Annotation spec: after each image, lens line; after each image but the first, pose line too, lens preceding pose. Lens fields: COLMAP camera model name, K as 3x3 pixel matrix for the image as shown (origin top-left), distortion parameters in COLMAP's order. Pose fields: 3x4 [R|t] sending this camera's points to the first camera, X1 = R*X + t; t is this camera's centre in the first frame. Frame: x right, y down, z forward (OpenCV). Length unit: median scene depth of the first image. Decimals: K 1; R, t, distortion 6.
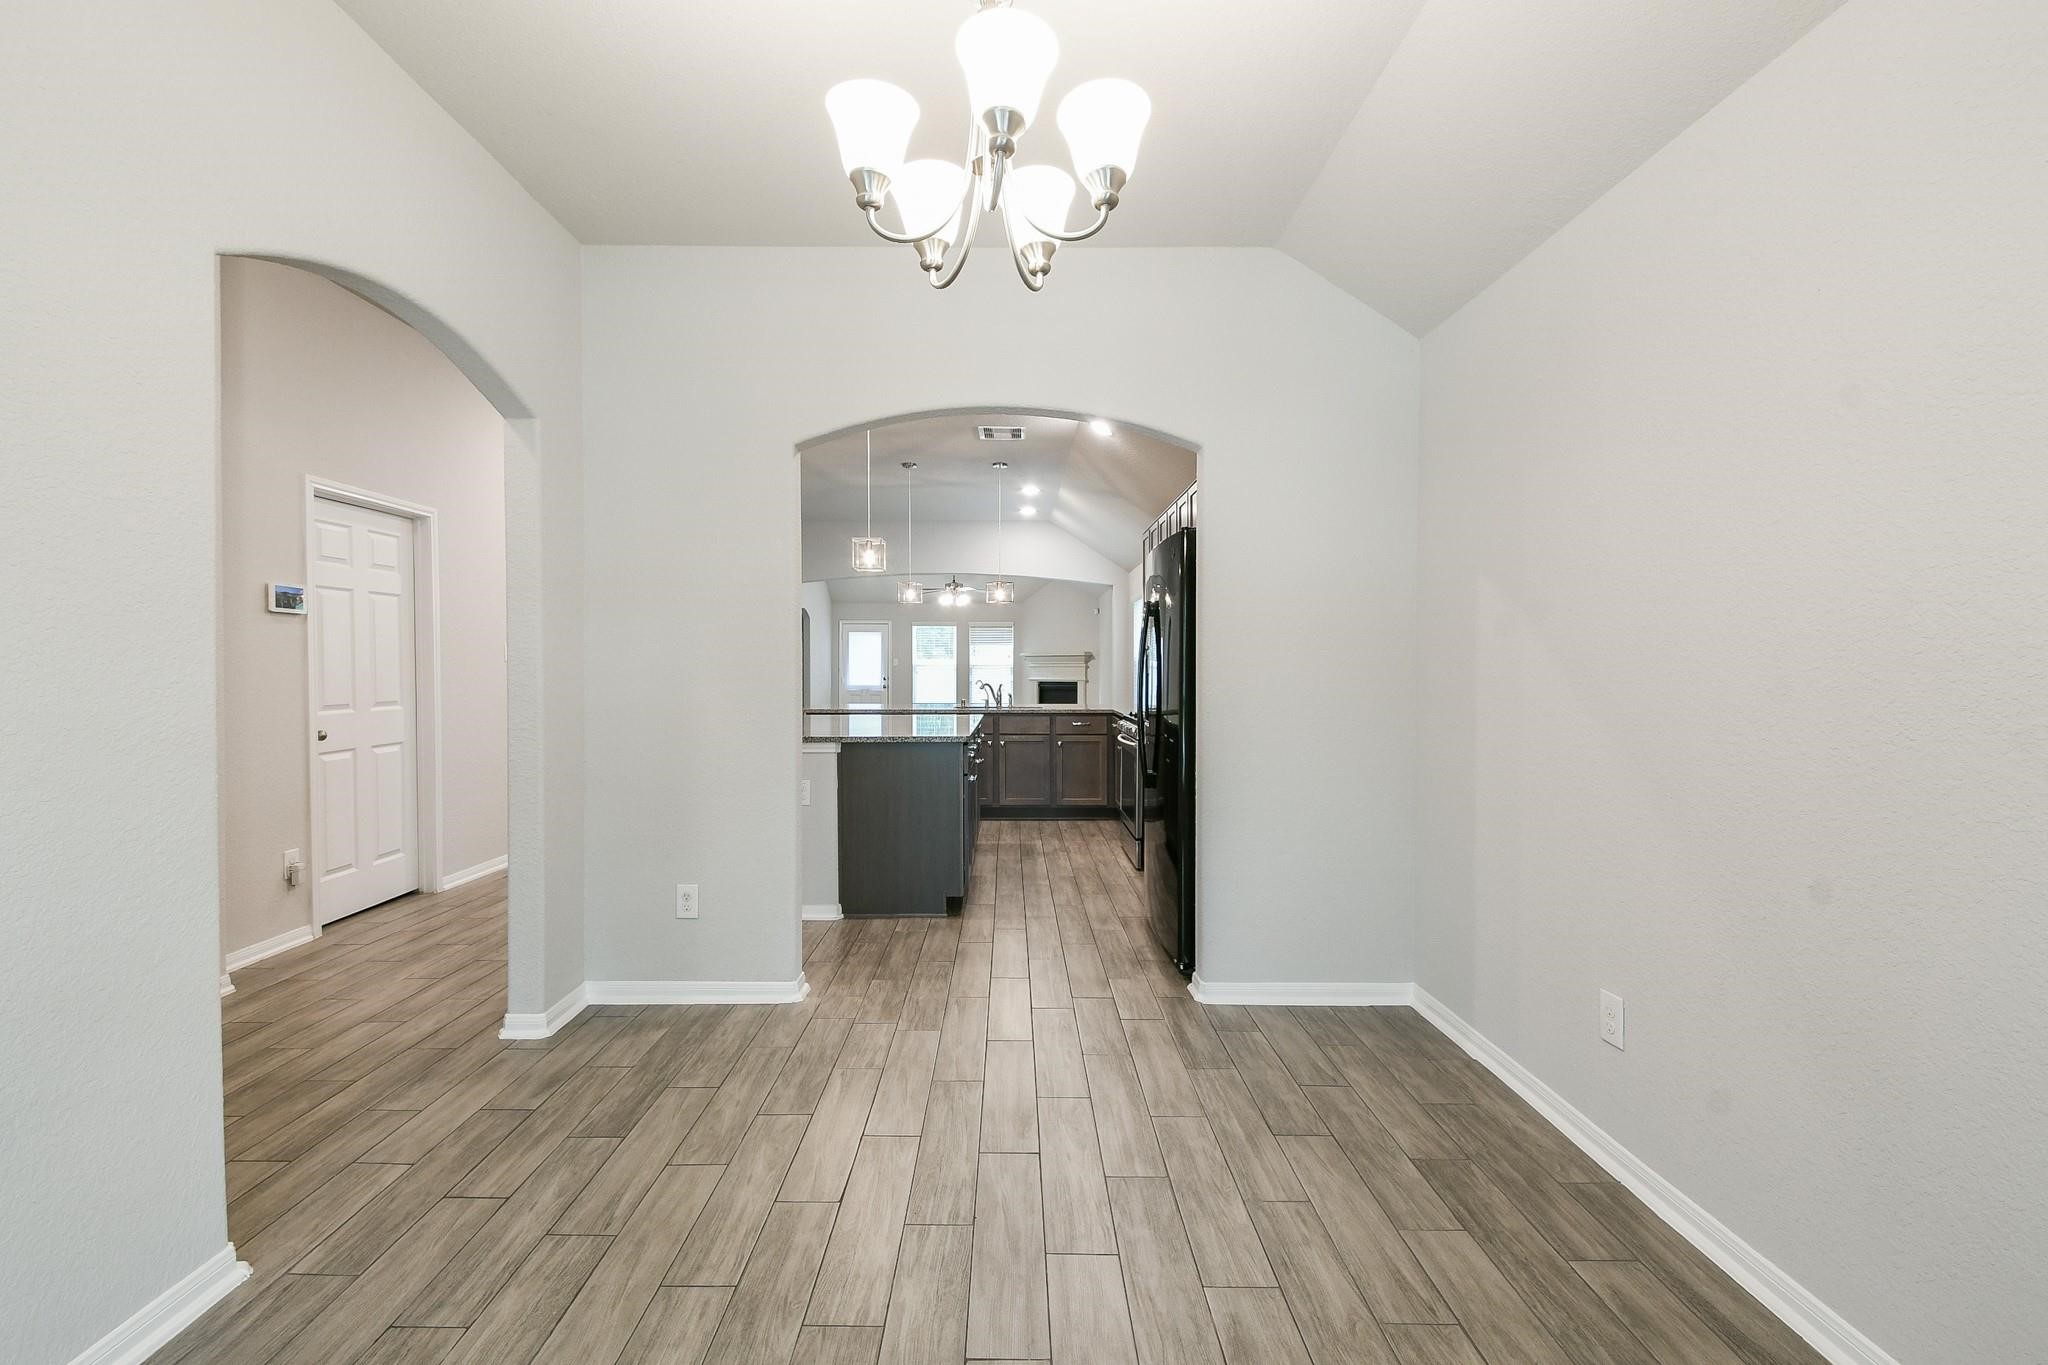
lens RADIAL K [[891.0, 0, 1007.4], [0, 891.0, 676.4], [0, 0, 1]] dist [0.044532, -0.032458]
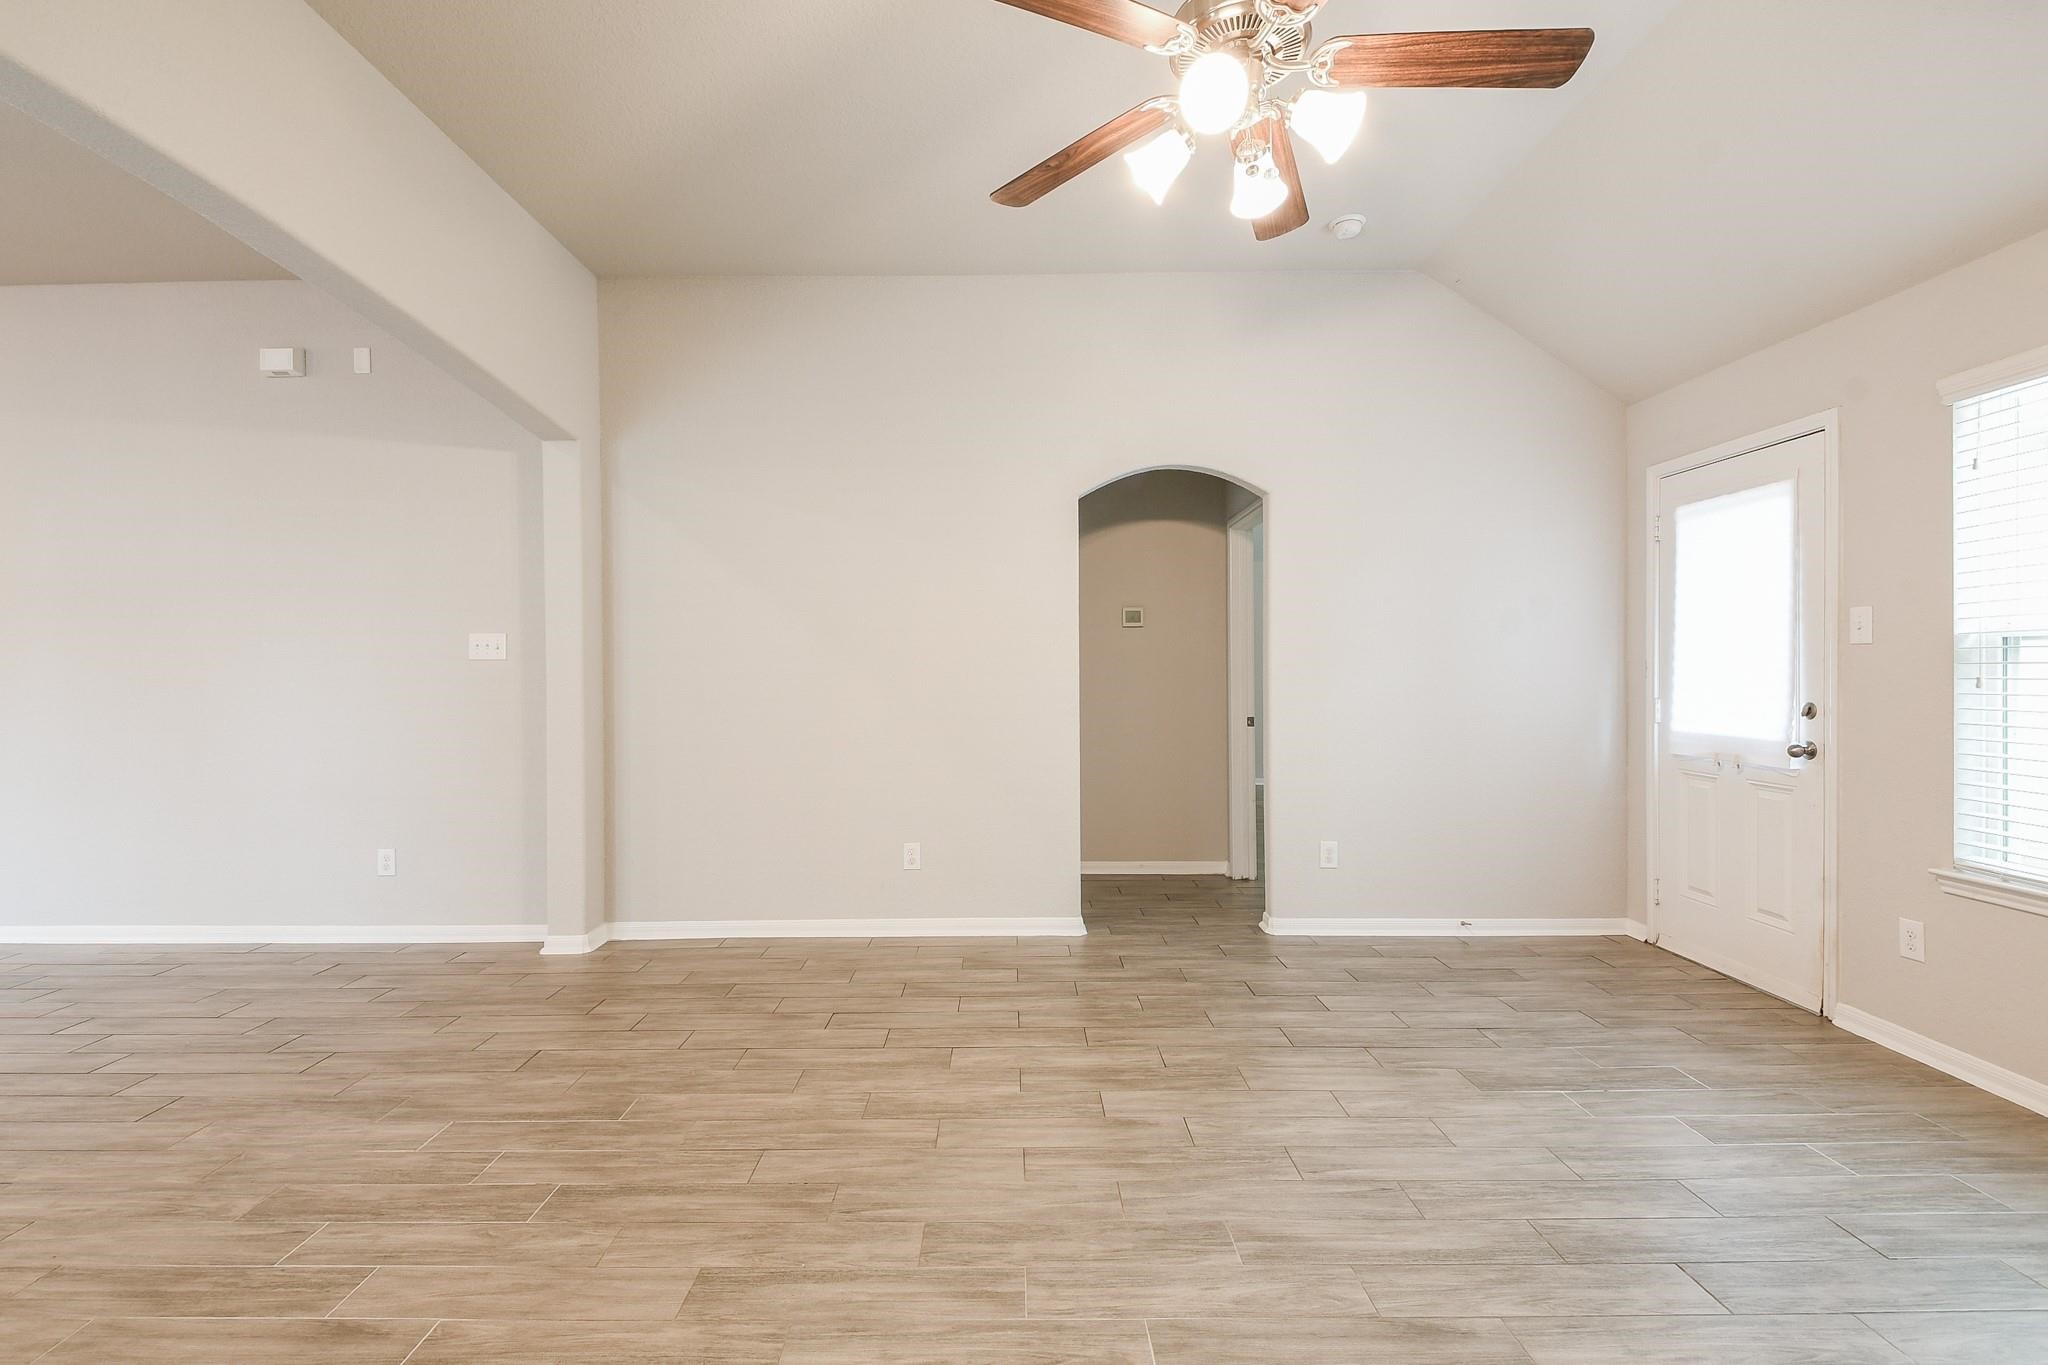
lens RADIAL K [[899.1, 0, 1006.2], [0, 899.1, 677.2], [0, 0, 1]] dist [0.043434, -0.030277]
pose [[-0.004238, 0.007033, -0.999966, 0.363547], [-0.000571, 0.999975, 0.007036, -0.034033], [0.999991, 0.000601, -0.004234, 4.468883]]
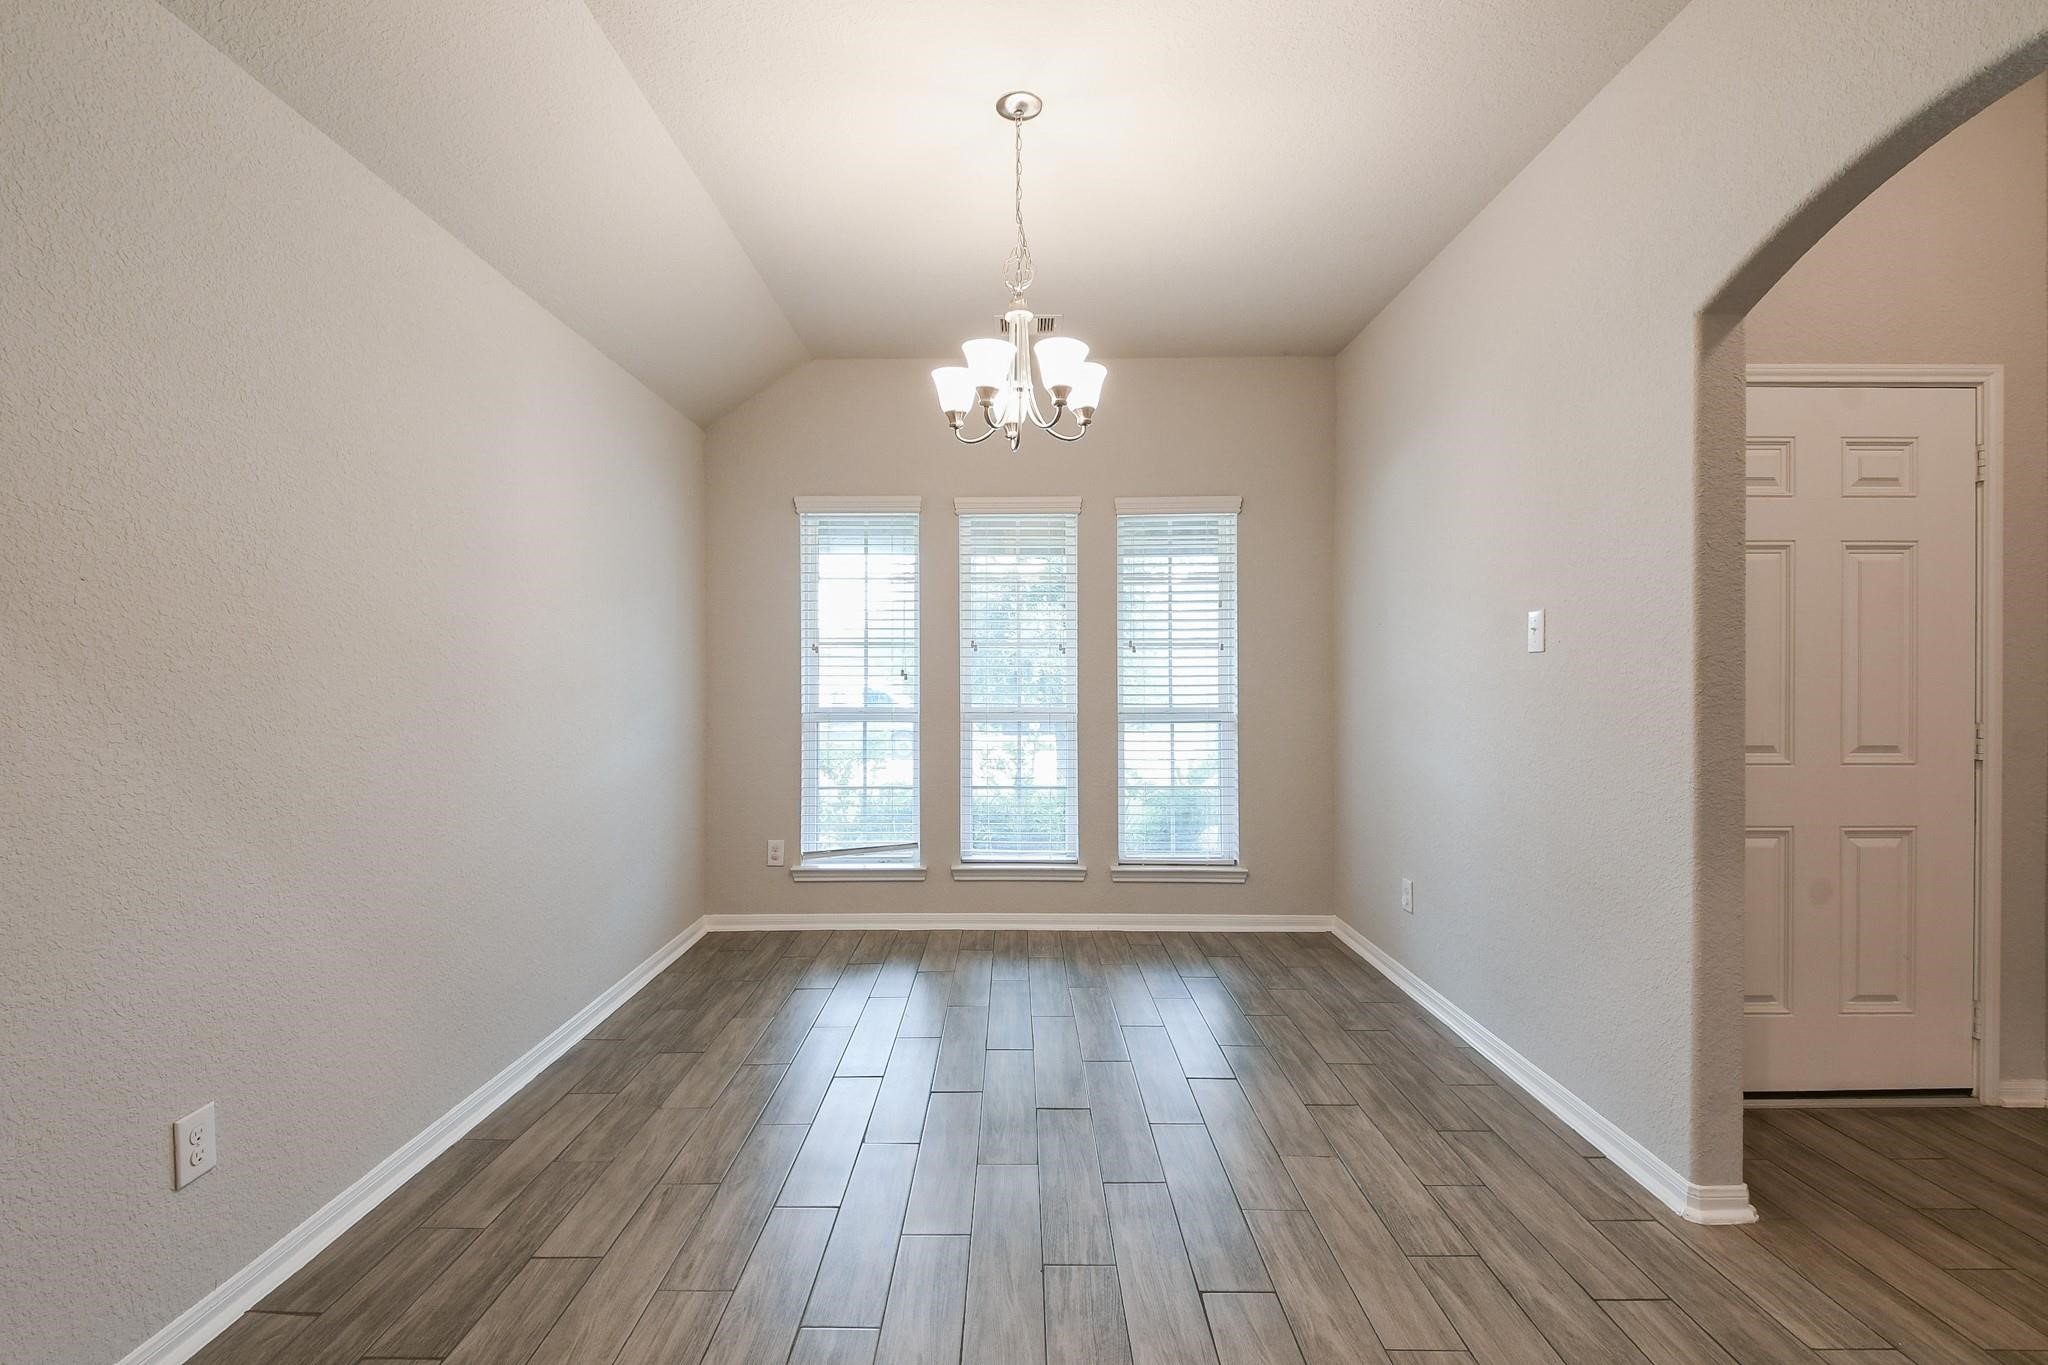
lens RADIAL K [[896.1, 0, 1011.1], [0, 896.1, 680.0], [0, 0, 1]] dist [0.020816, -0.012902]
pose [[-0.999997, -0.000924, 0.002237, -0.004021], [-0.000897, 0.999928, 0.011963, -0.010730], [-0.002248, 0.011961, -0.999926, 1.314044]]
